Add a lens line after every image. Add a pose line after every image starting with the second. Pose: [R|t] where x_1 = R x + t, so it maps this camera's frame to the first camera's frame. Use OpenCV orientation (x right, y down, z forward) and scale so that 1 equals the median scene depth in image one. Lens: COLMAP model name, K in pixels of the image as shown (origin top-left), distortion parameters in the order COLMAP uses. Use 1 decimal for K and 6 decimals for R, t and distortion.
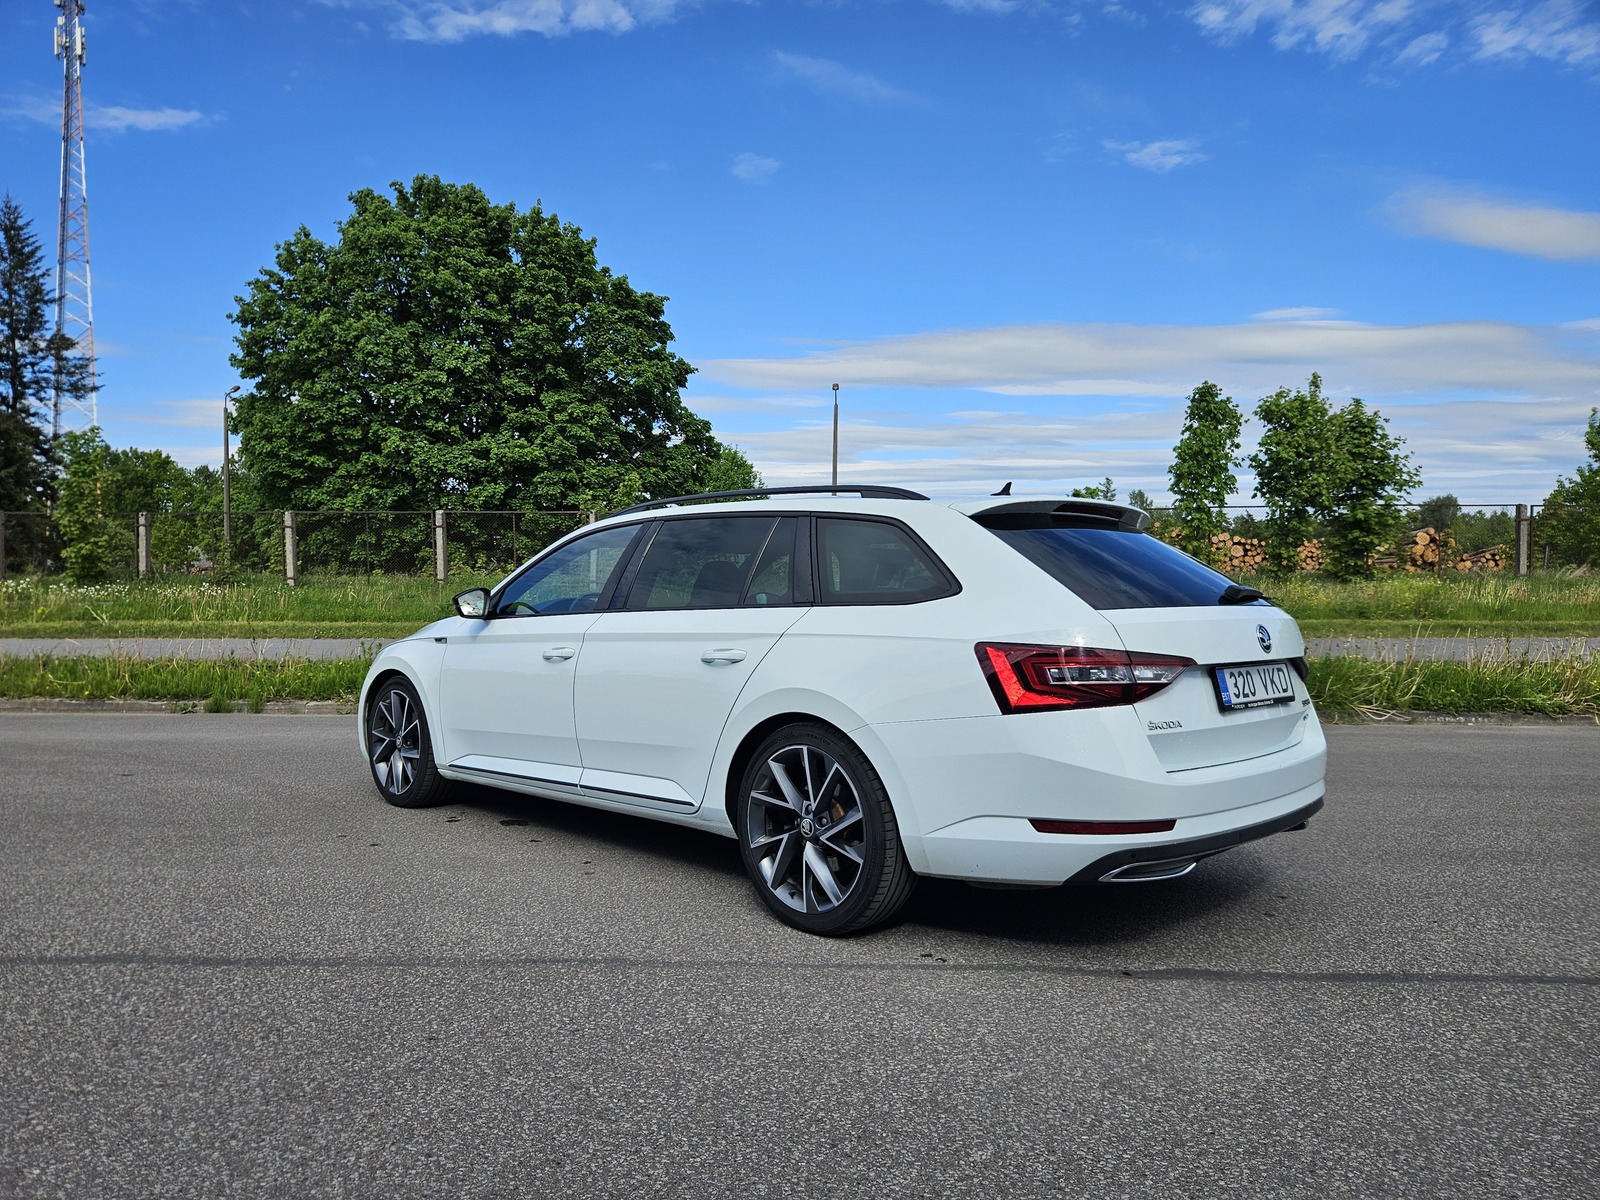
lens RADIAL K [[1089.9, 0, 800.0], [0, 1089.9, 600.0], [0, 0, 1]] dist [0.056328, -0.043621]
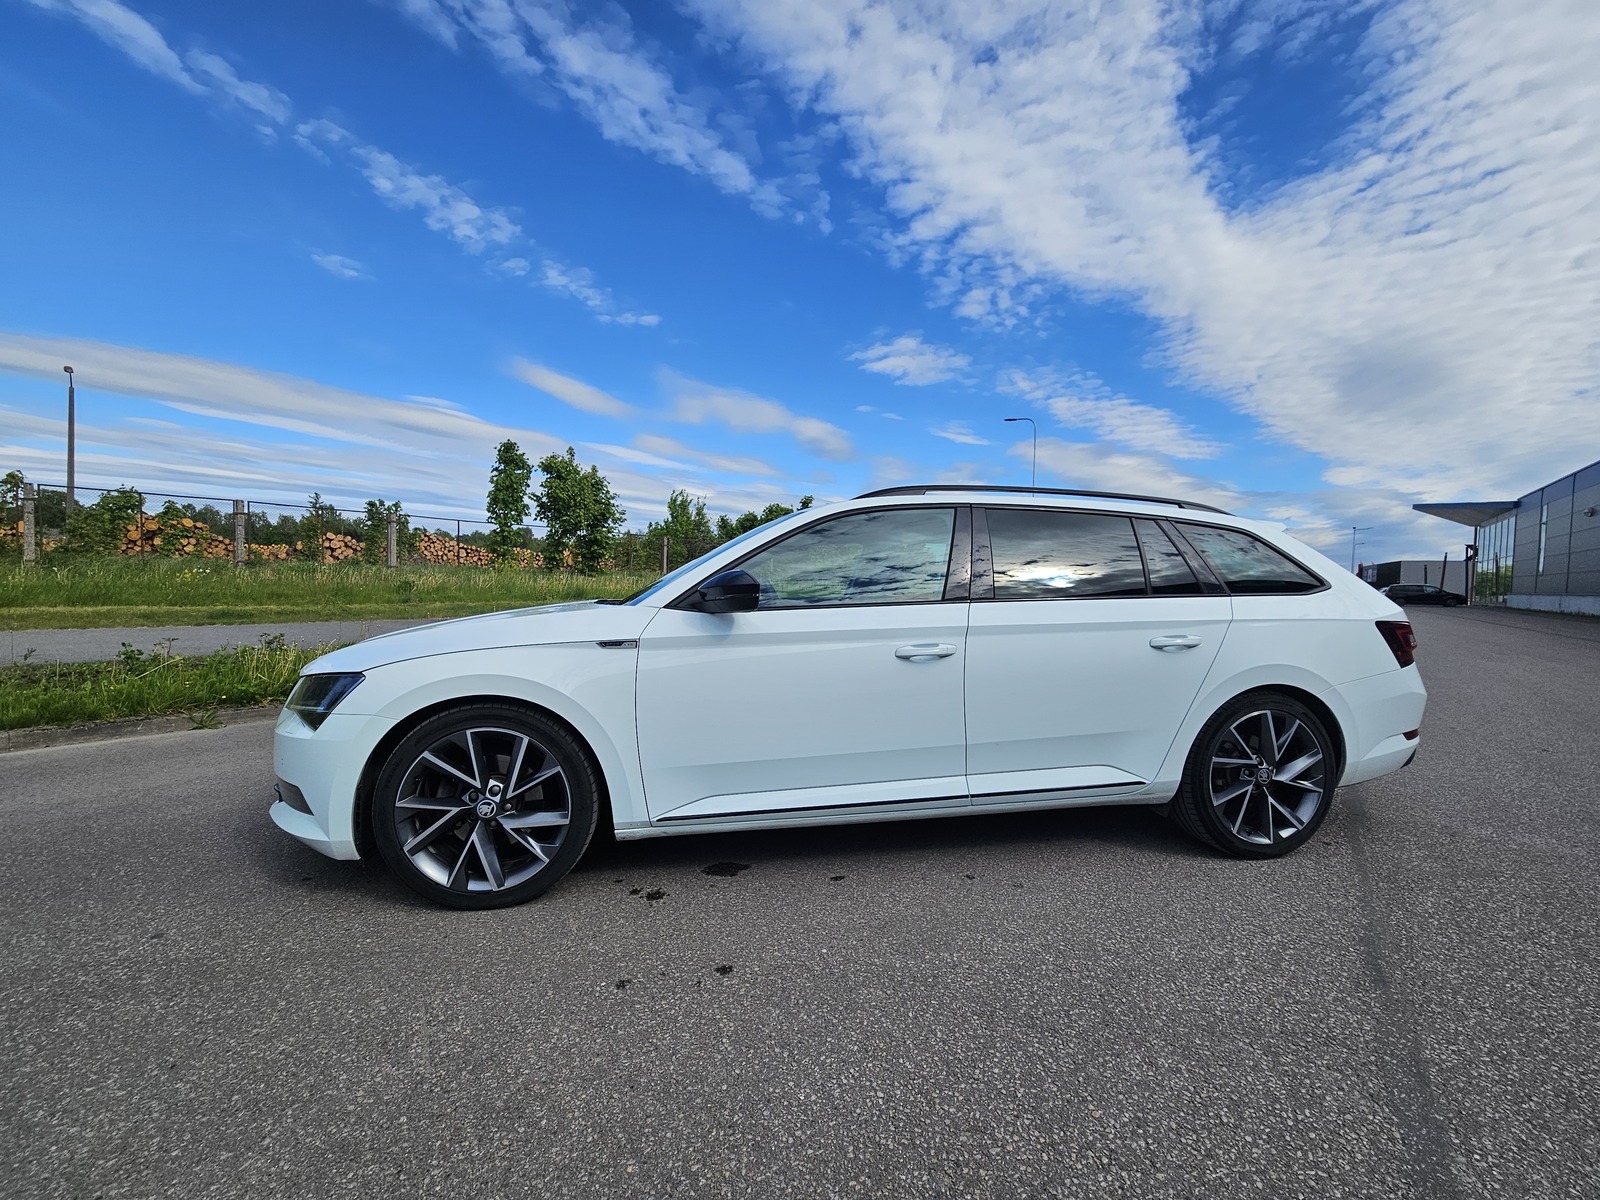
lens RADIAL K [[660.2, 0, 800.0], [0, 660.2, 600.0], [0, 0, 1]] dist [0.008994, -0.000321]
pose [[0.572745, -0.011053, 0.819659, -0.143548], [-0.007187, 0.999803, 0.018504, -0.000137], [-0.819702, -0.016489, 0.572553, 0.158882]]
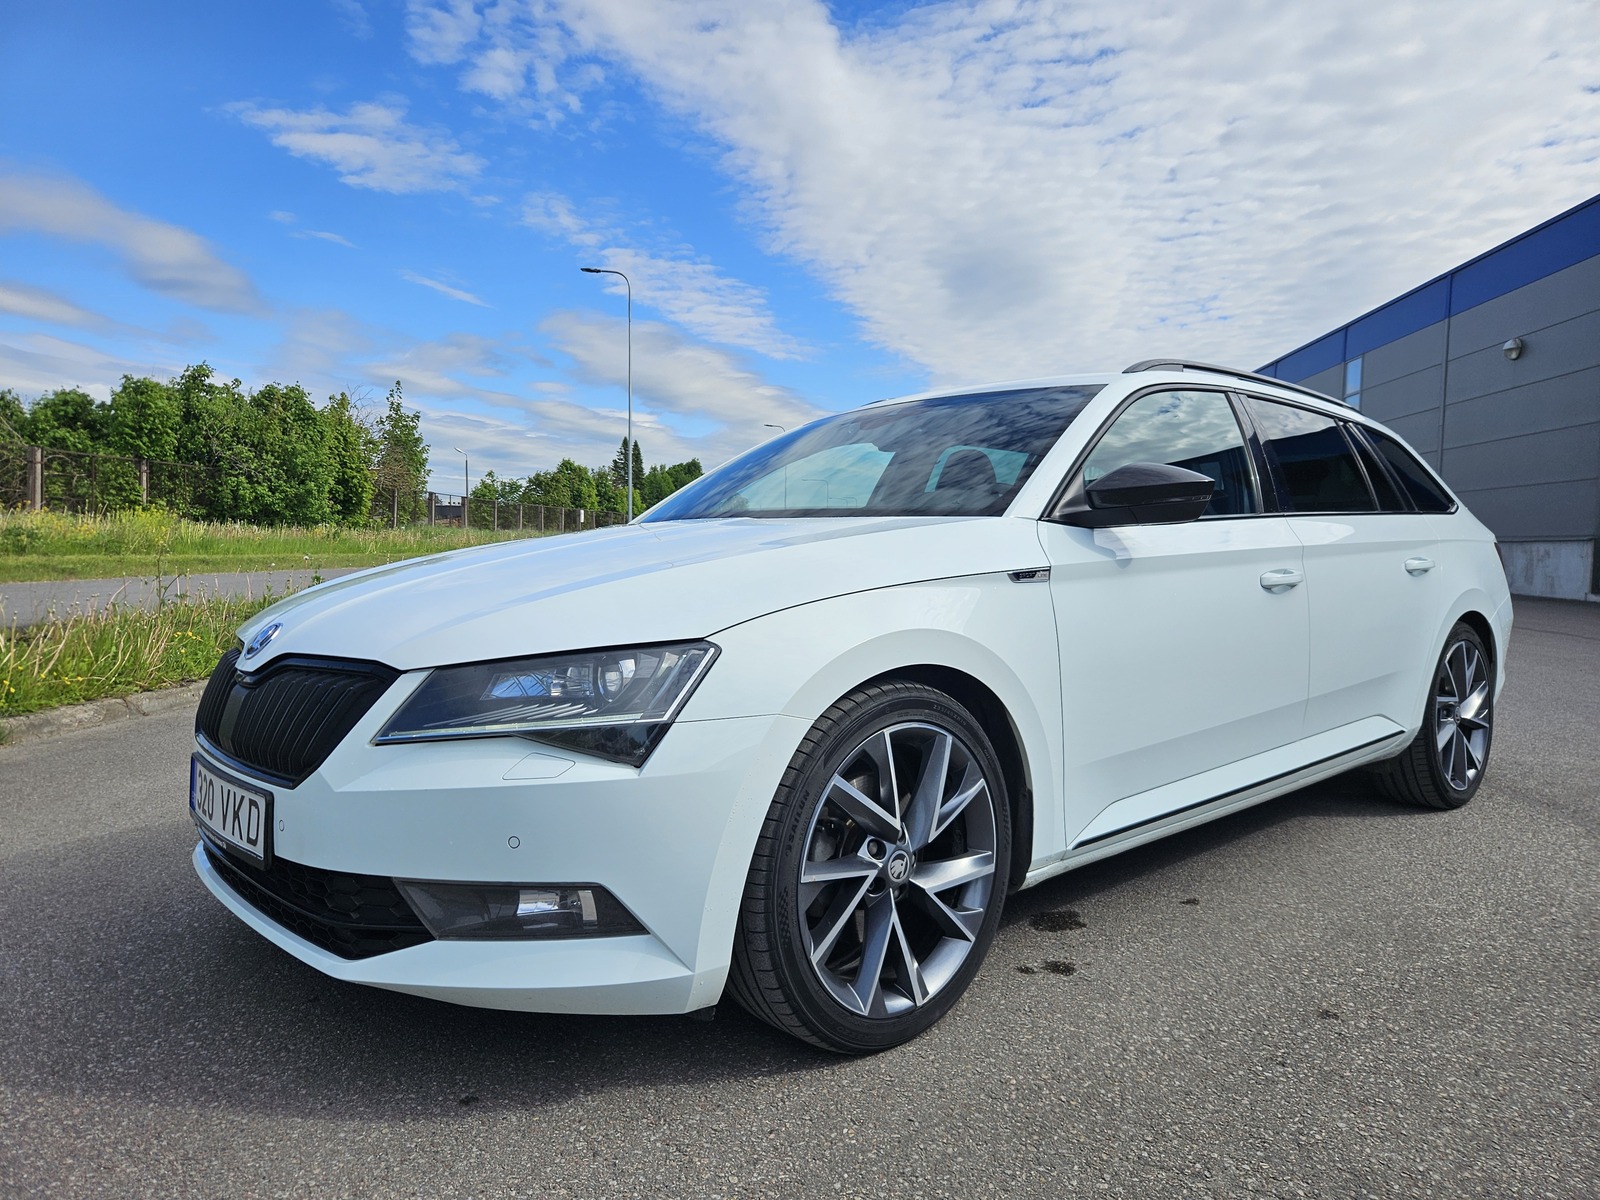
lens RADIAL K [[1065.1, 0, 797.4], [0, 1065.1, 562.7], [0, 0, 1]] dist [0.056932, 0.001671]
pose [[0.067196, -0.019050, 0.997558, -0.180593], [0.001892, 0.999818, 0.018966, 0.005452], [-0.997738, 0.000613, 0.067219, 0.254710]]
